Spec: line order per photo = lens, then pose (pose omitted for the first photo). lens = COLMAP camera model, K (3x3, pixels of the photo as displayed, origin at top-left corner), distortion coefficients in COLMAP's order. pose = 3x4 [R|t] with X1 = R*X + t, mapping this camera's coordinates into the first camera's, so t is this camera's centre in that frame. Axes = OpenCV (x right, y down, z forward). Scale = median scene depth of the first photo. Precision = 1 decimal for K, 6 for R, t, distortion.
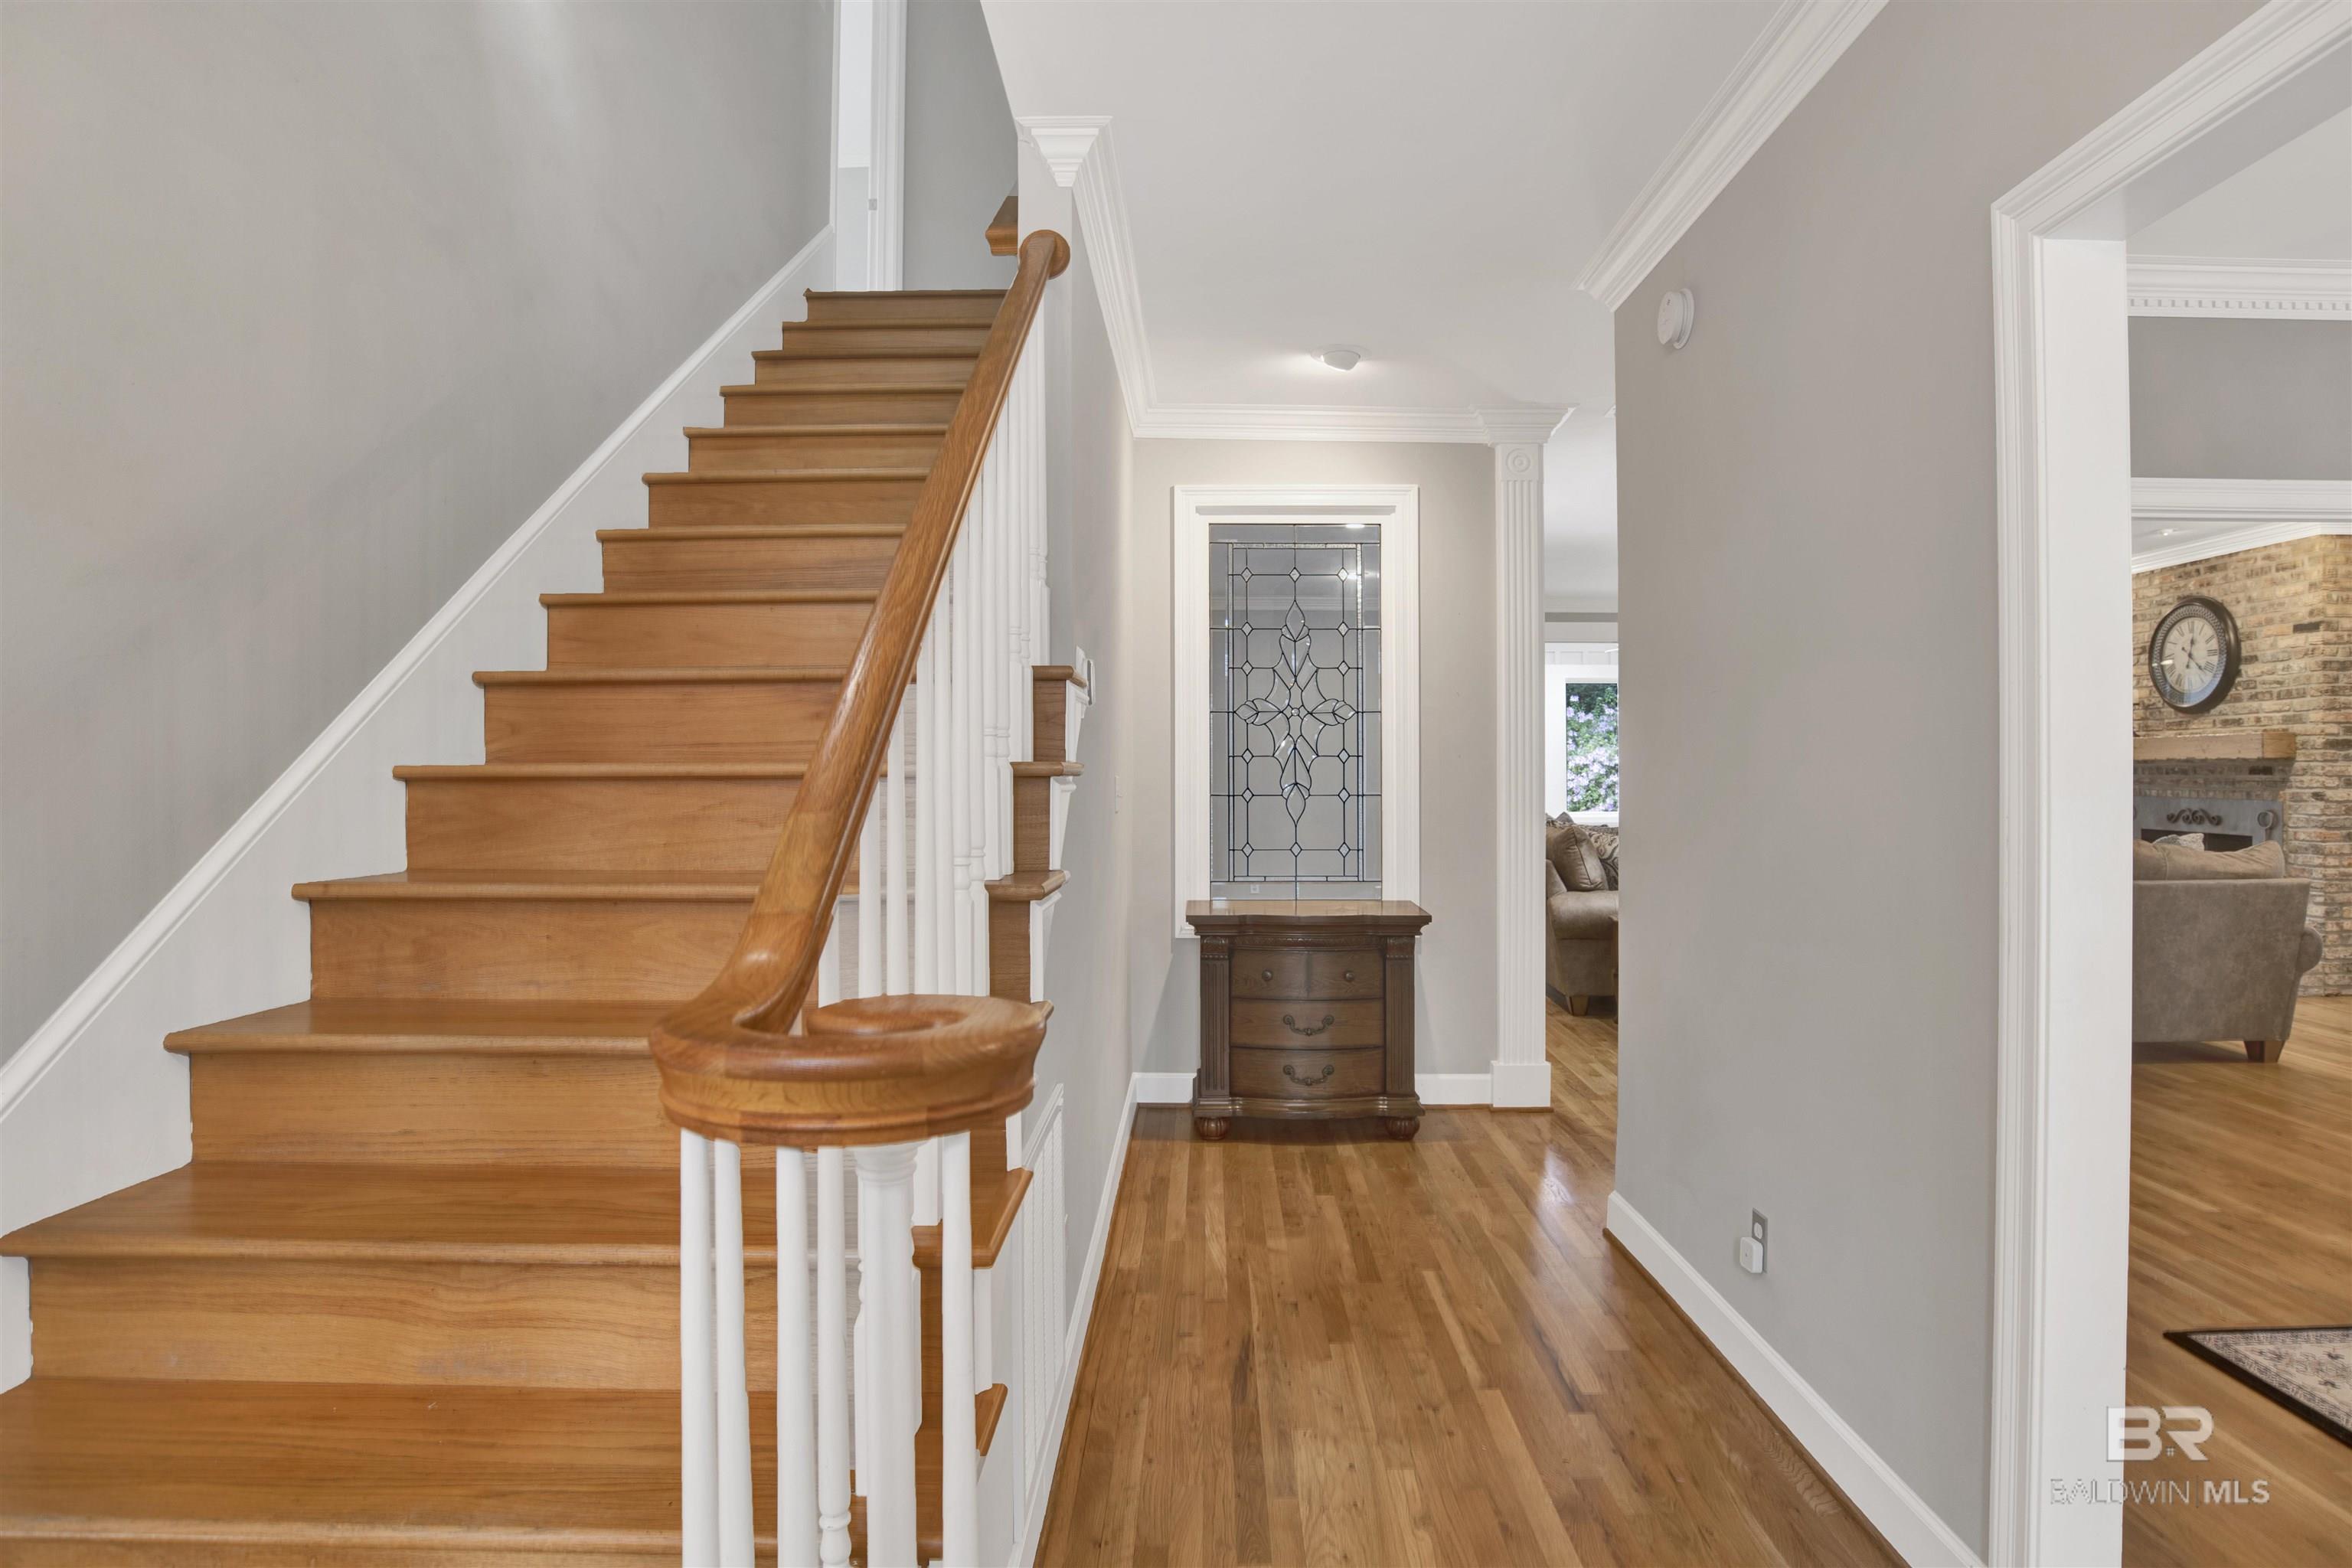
lens RADIAL K [[1251.4, 0, 1181.8], [0, 1251.4, 781.9], [0, 0, 1]] dist [-0.027580, -0.000841]
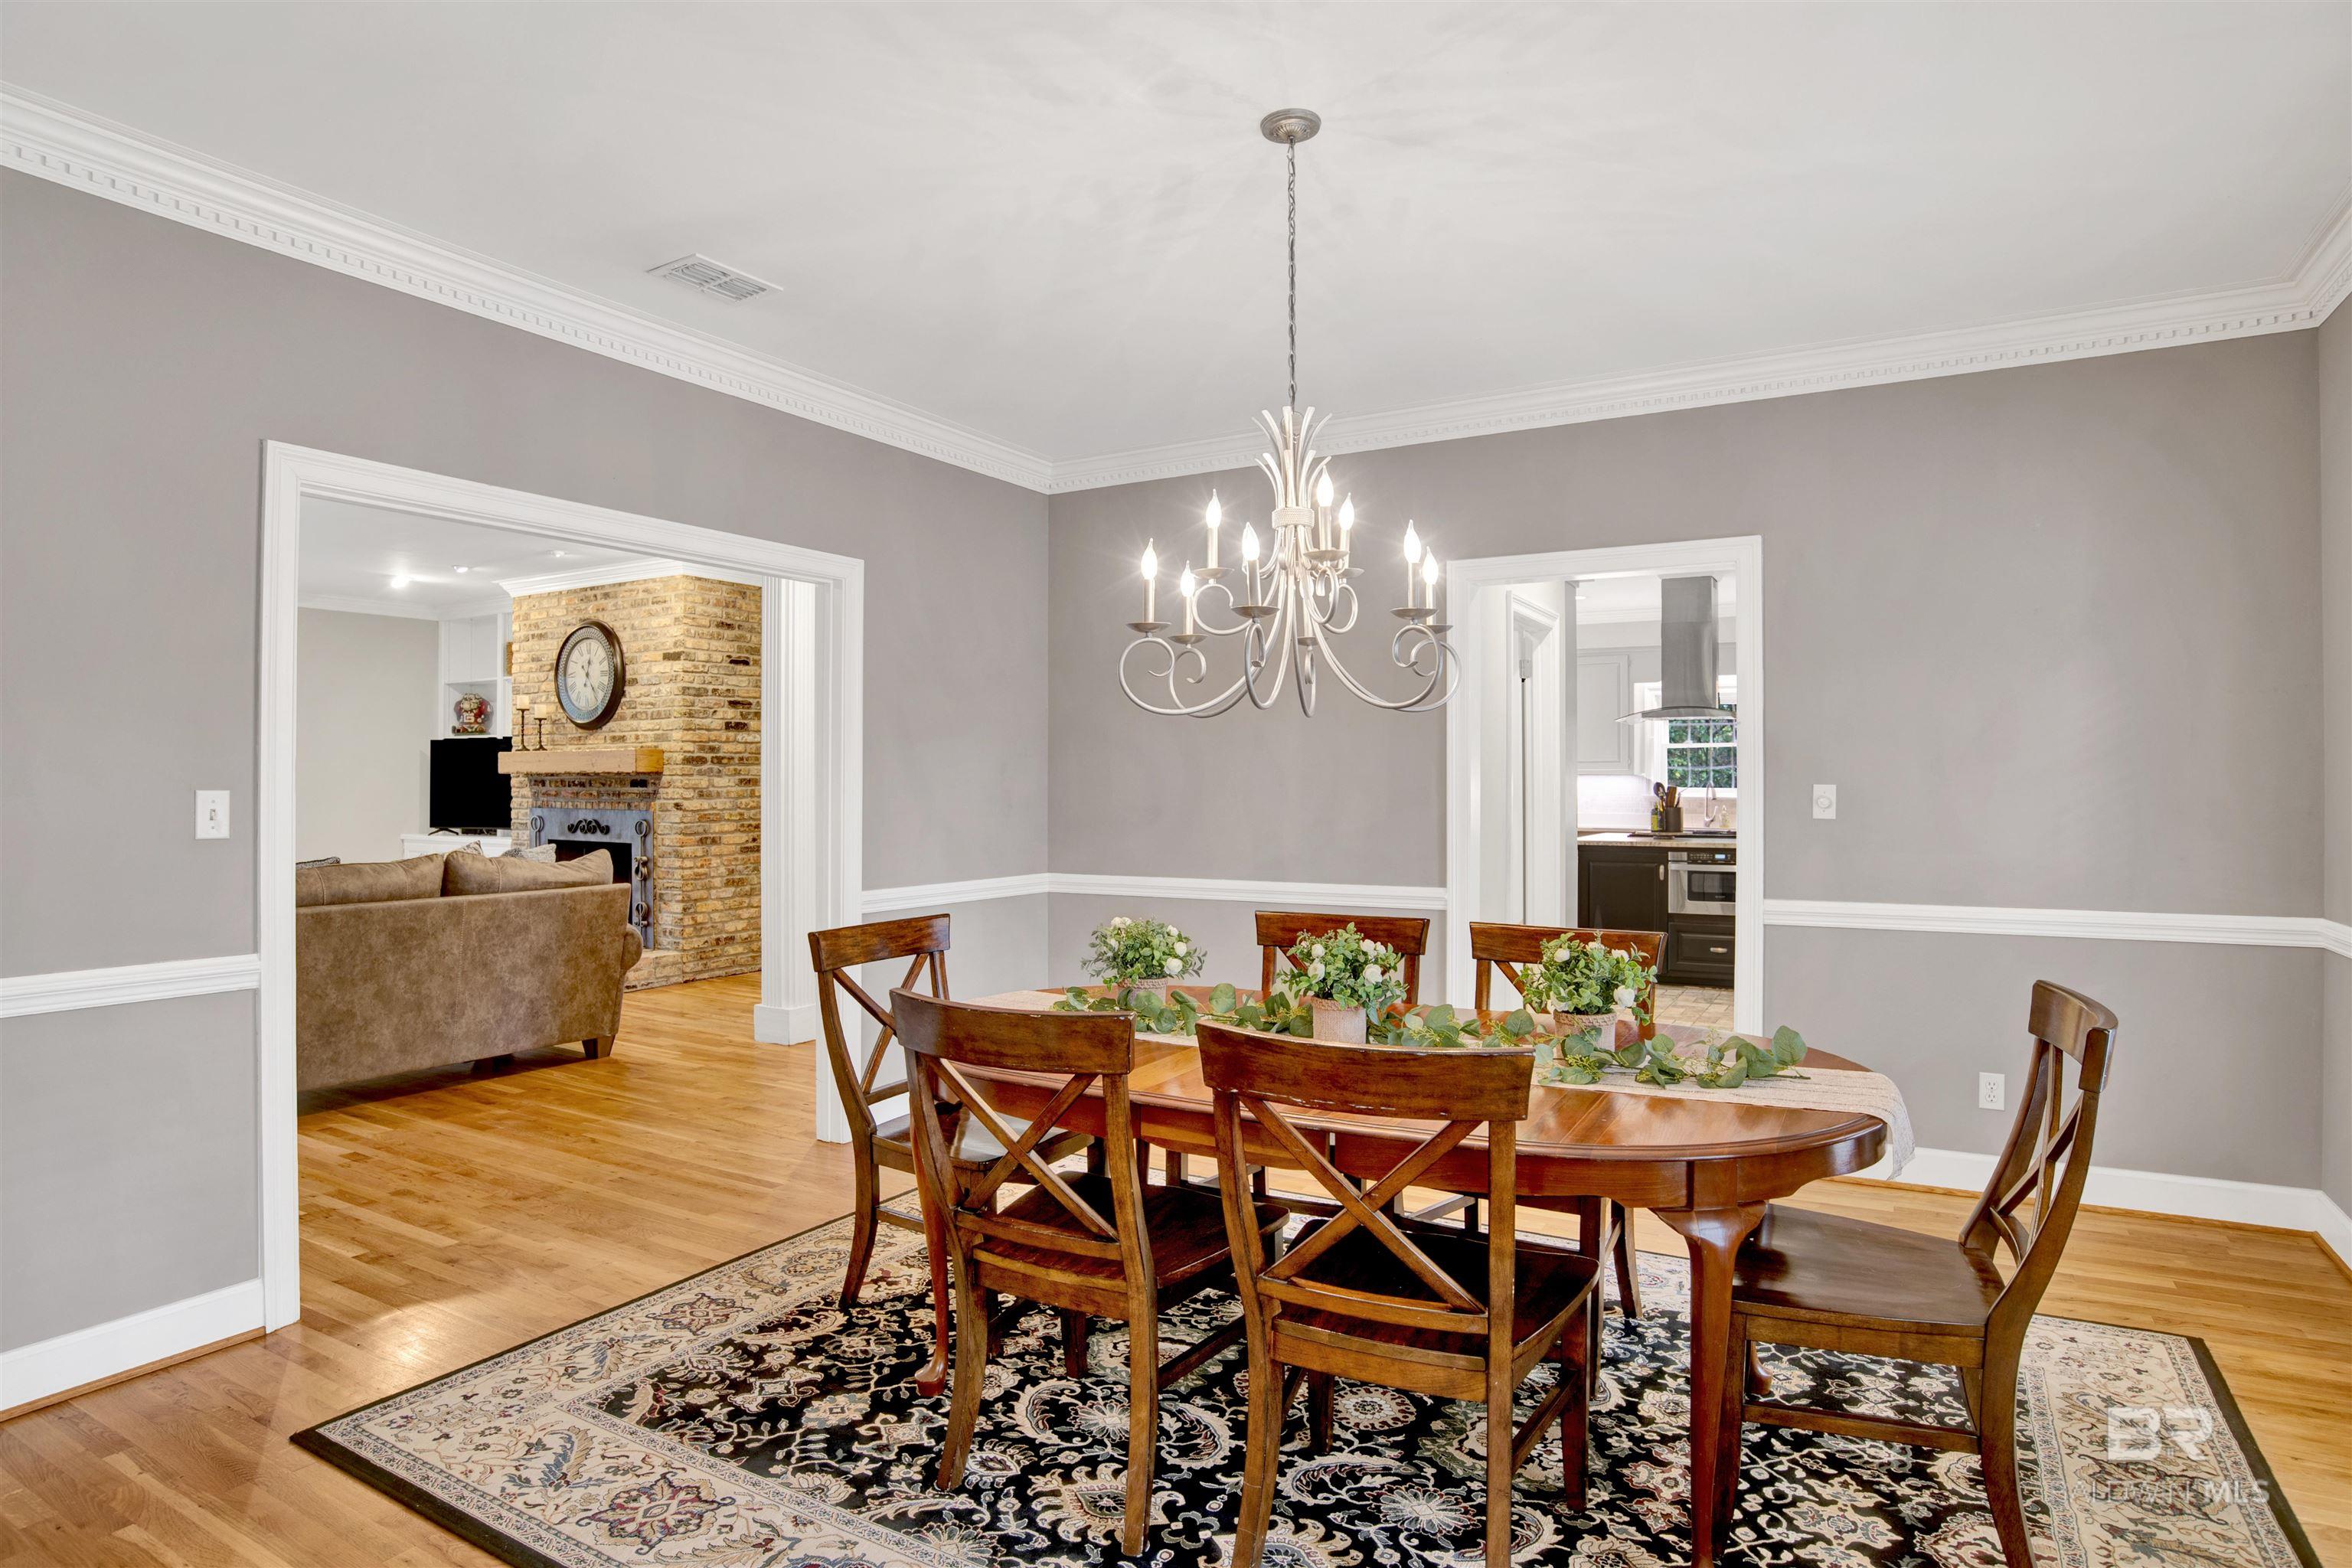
lens RADIAL K [[1251.4, 0, 1179.6], [0, 1251.4, 784.9], [0, 0, 1]] dist [-0.027580, -0.000841]
pose [[0.514838, 0.002521, 0.857284, 0.179640], [0.003217, 0.999983, -0.004873, -0.000956], [-0.857281, 0.005266, 0.514821, 0.008098]]
